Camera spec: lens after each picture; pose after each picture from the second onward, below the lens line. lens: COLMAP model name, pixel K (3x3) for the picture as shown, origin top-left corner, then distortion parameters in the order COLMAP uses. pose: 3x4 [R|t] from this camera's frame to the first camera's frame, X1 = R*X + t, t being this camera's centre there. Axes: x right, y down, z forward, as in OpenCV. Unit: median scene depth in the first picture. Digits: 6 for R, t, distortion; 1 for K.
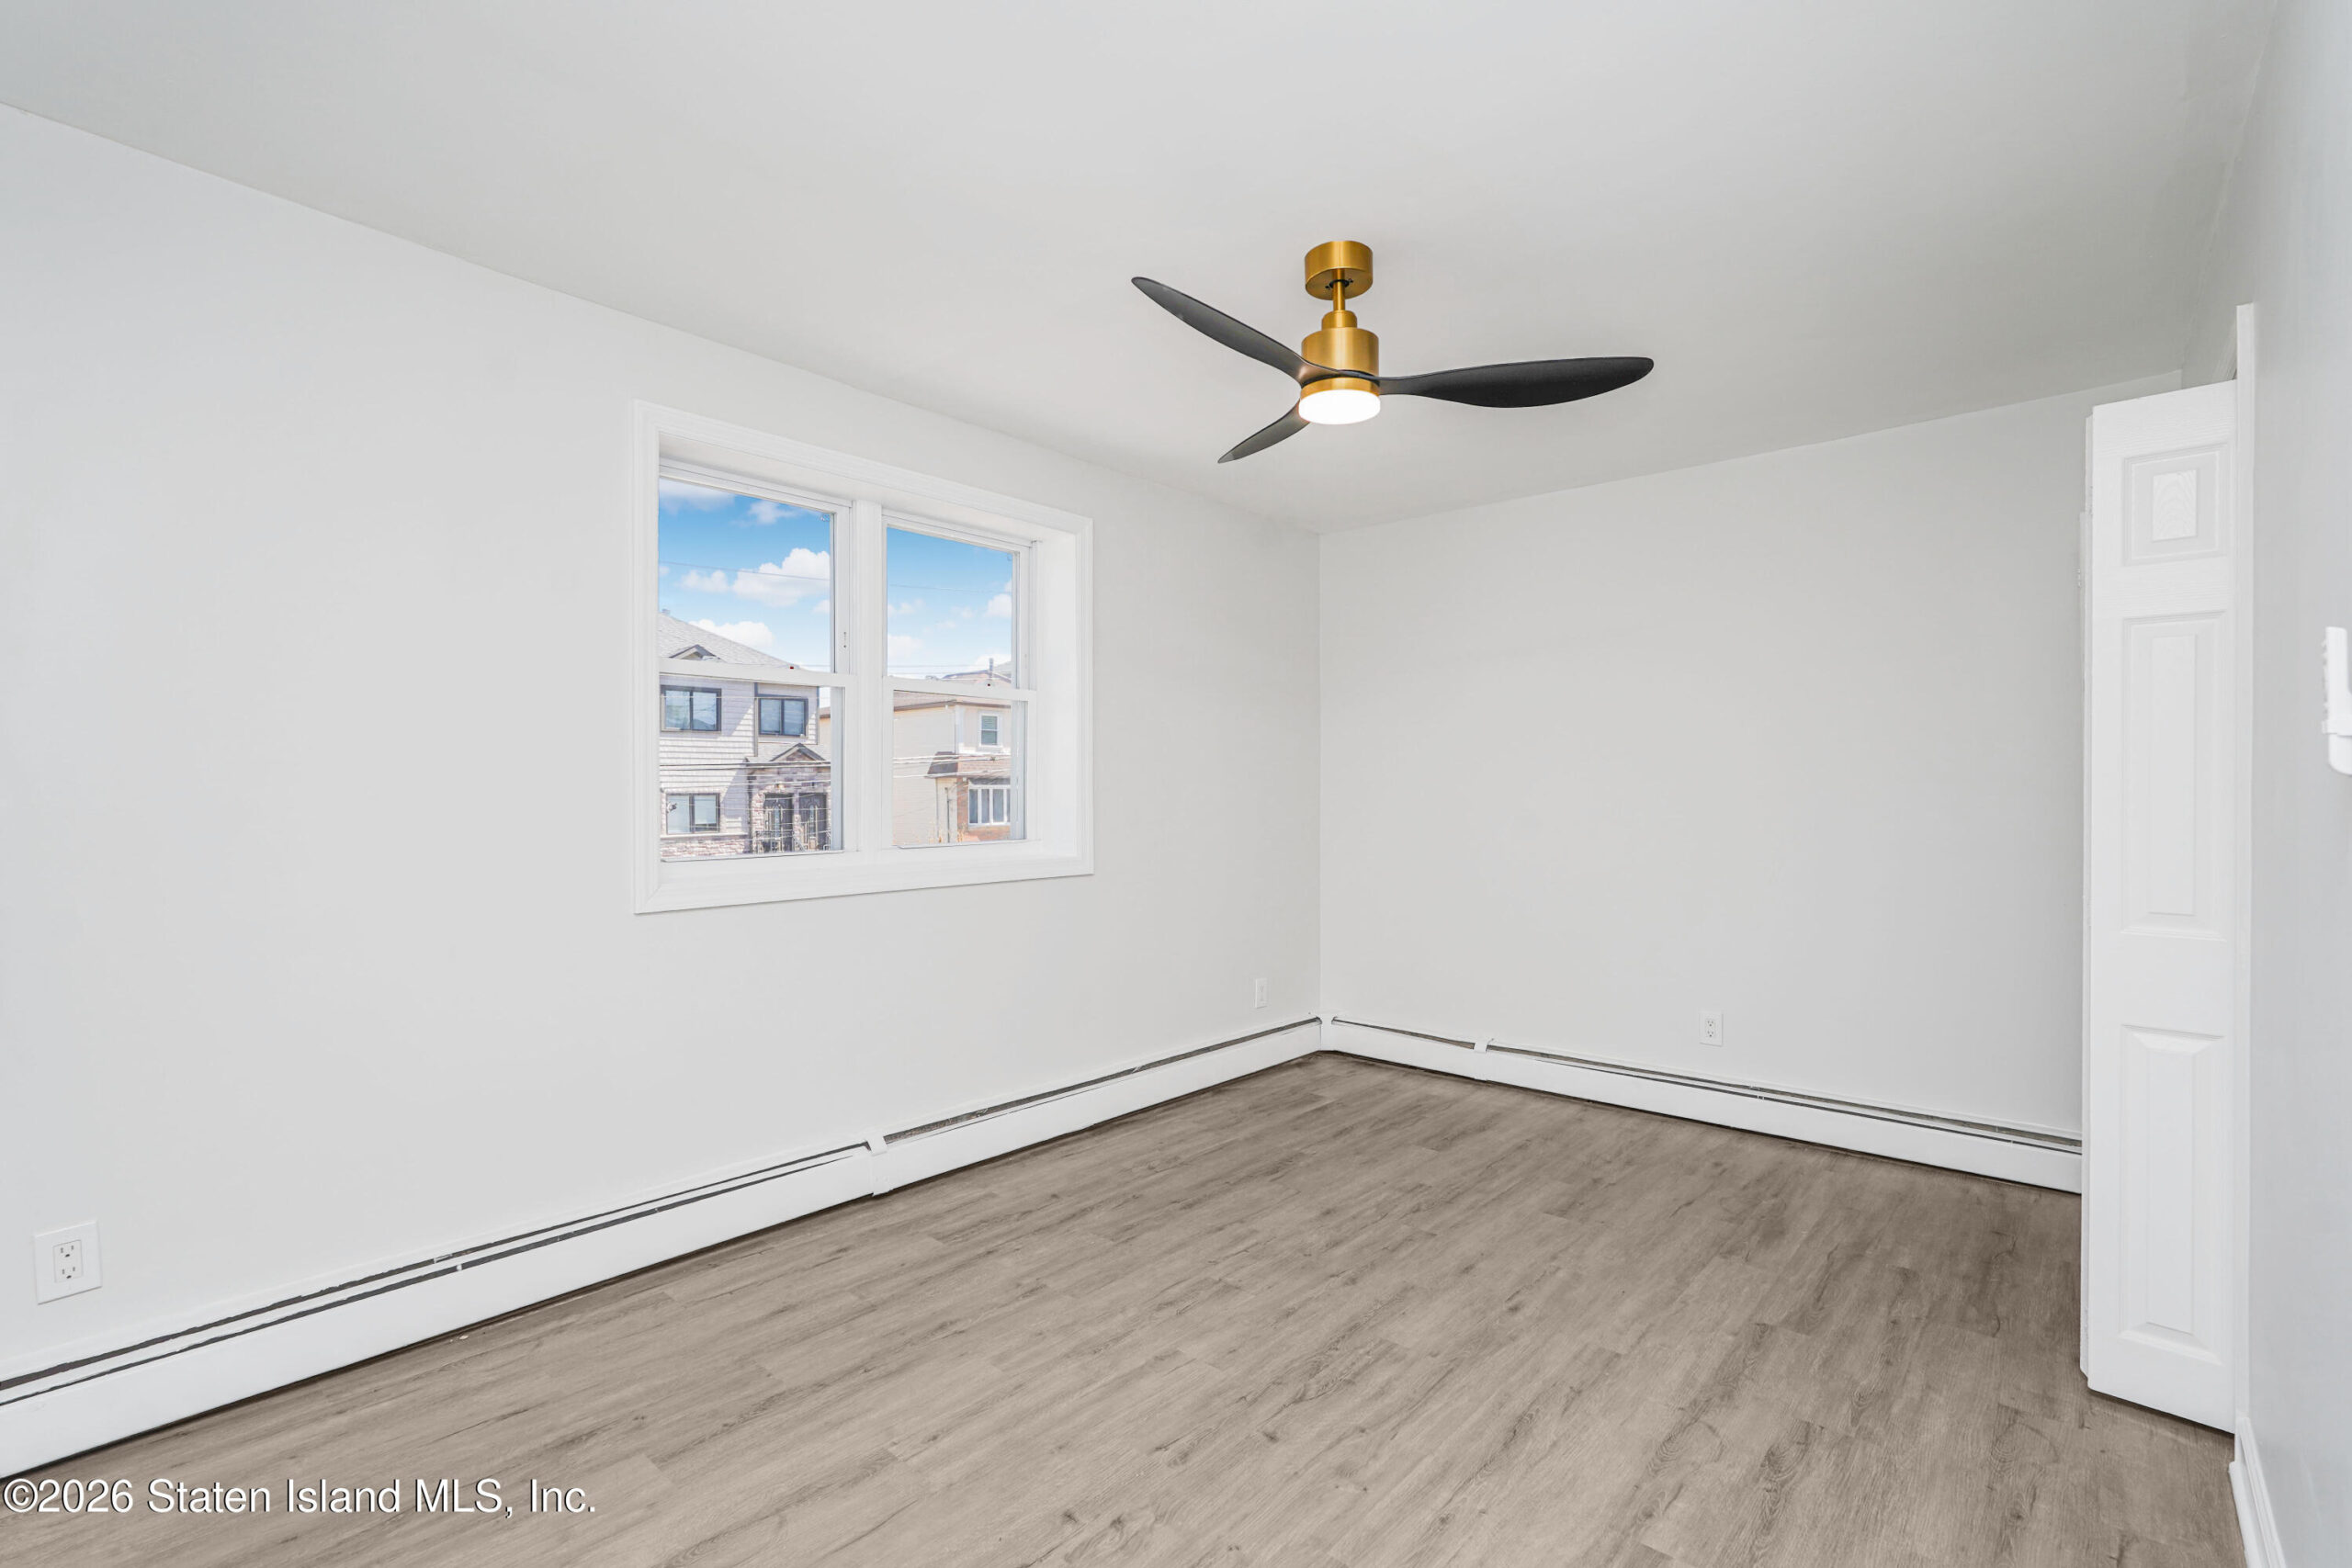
lens RADIAL K [[1063.9, 0, 1187.0], [0, 1063.9, 788.0], [0, 0, 1]] dist [-0.014347, 0.008863]
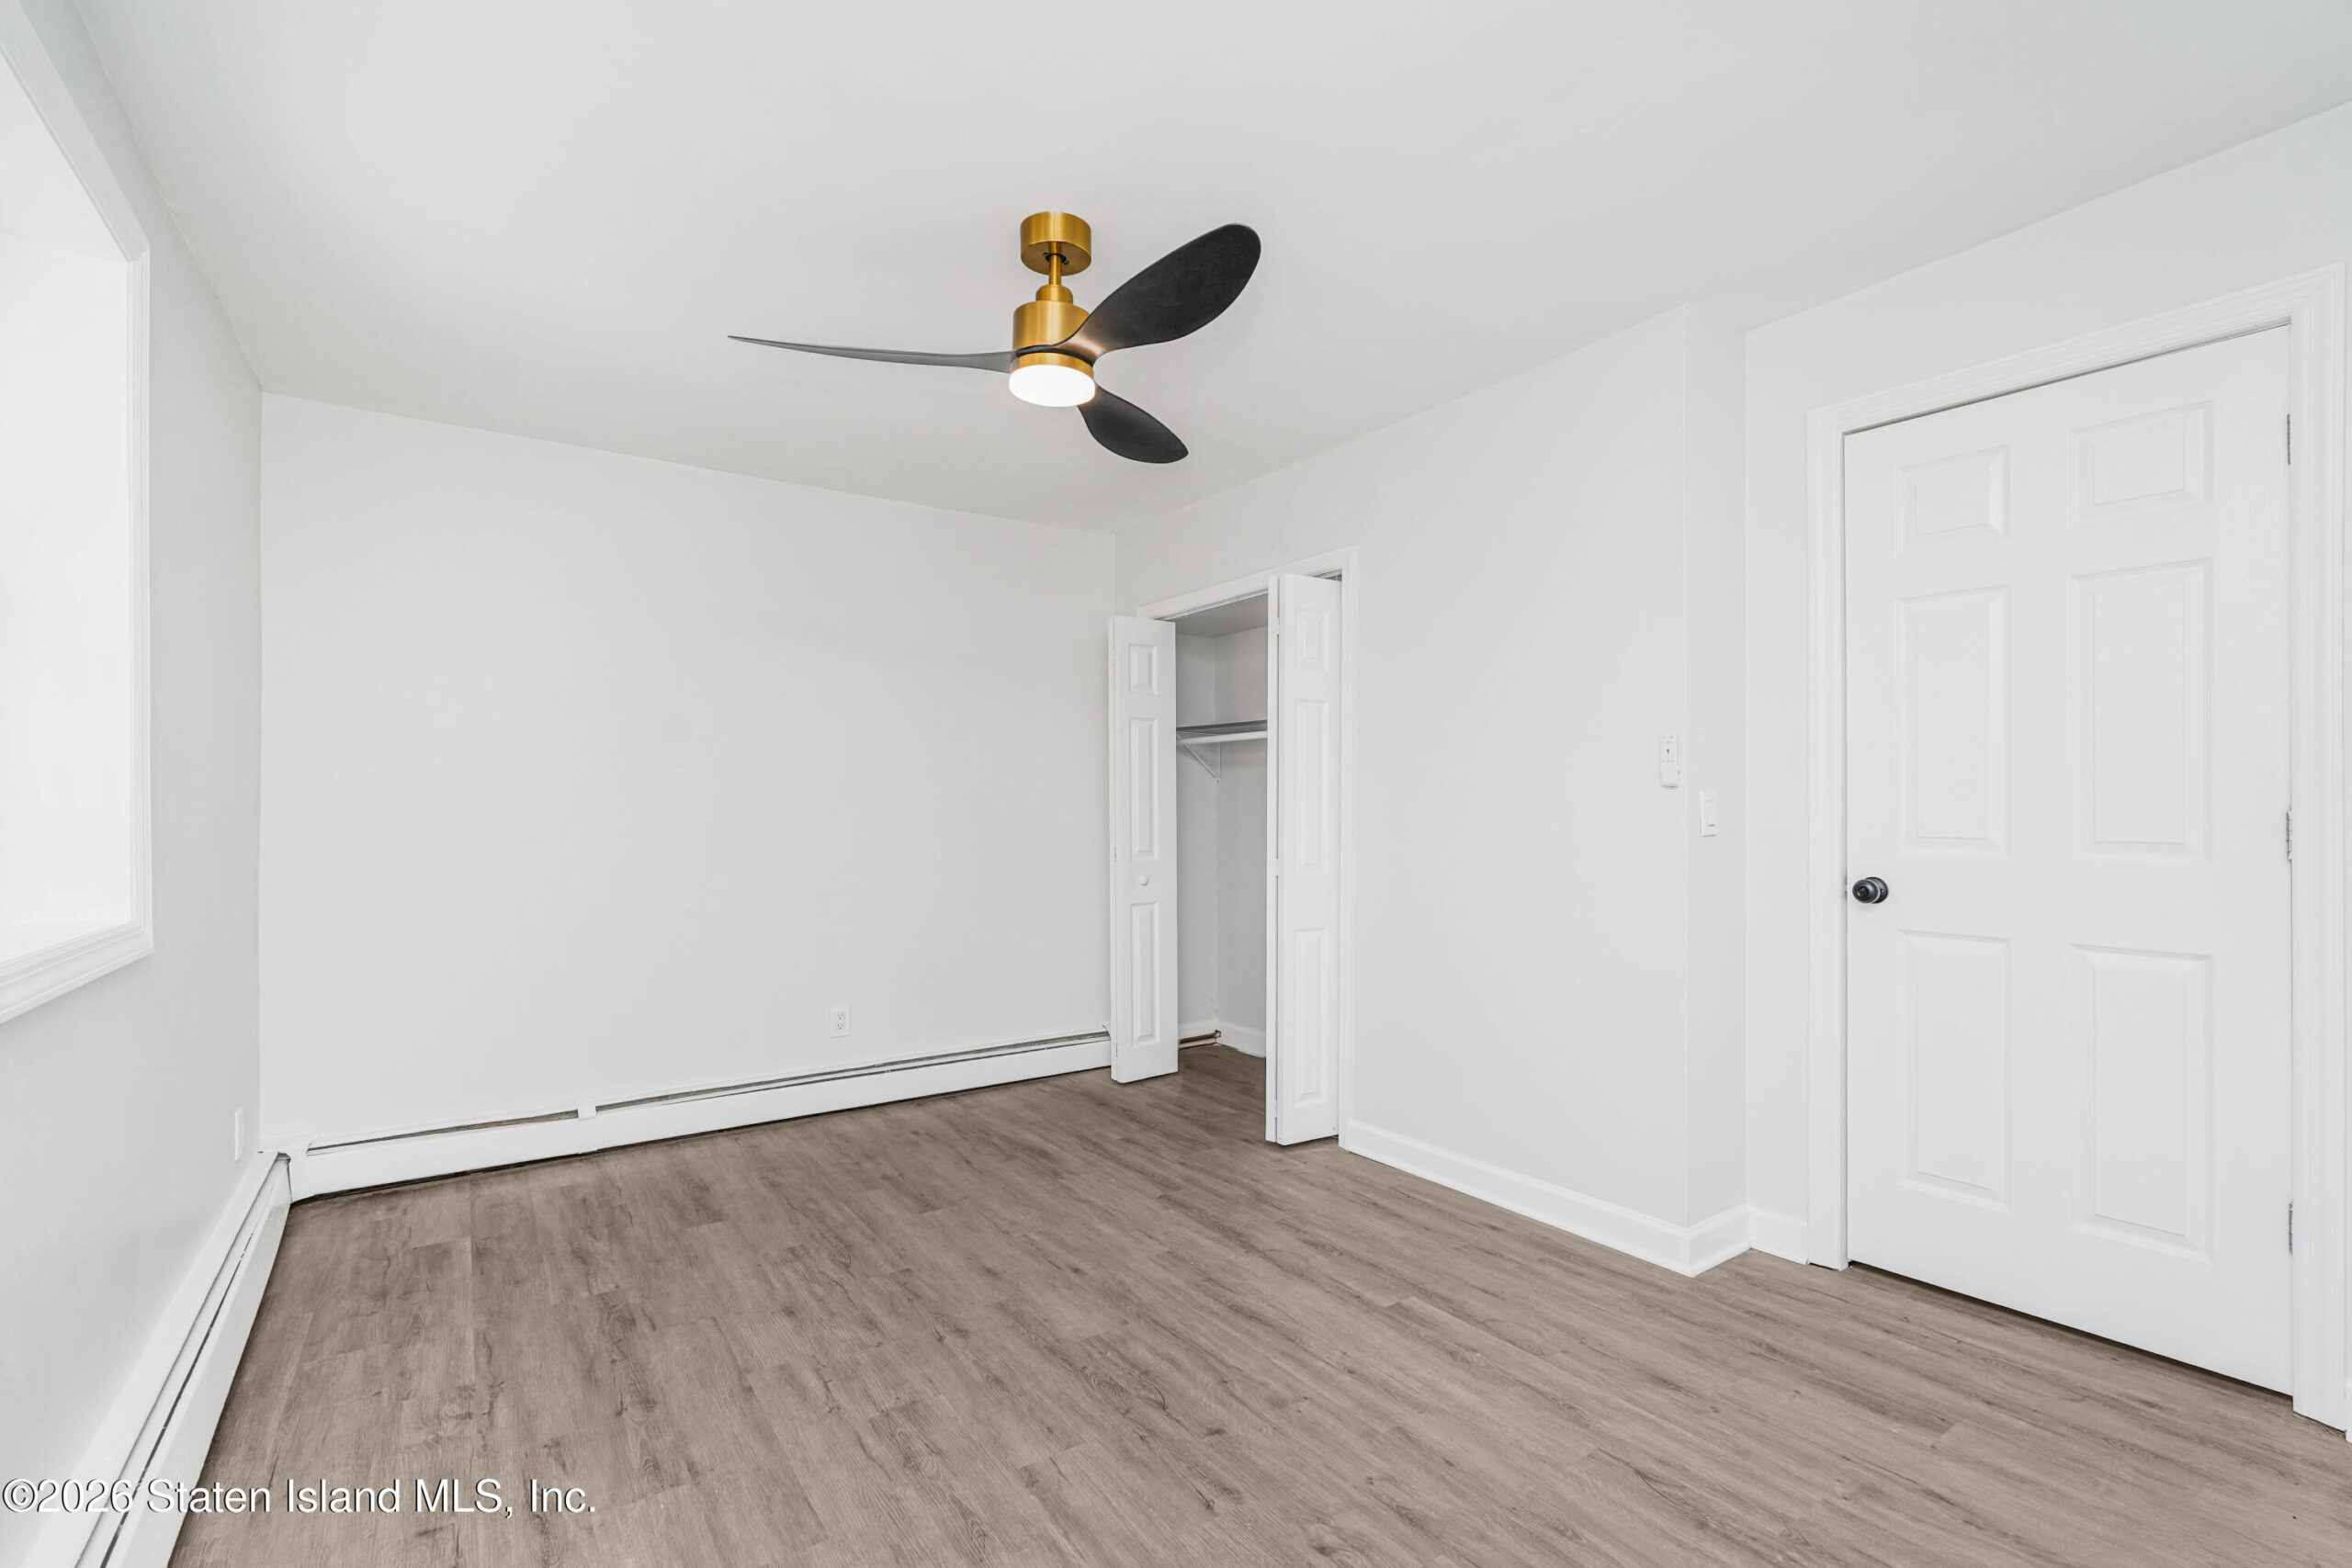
lens RADIAL K [[1063.9, 0, 1191.1], [0, 1063.9, 791.4], [0, 0, 1]] dist [-0.014347, 0.008863]
pose [[0.227989, 0.014588, 0.973554, -0.566066], [0.000431, 0.999886, -0.015084, 0.012622], [-0.973664, 0.003859, 0.227956, 0.490645]]
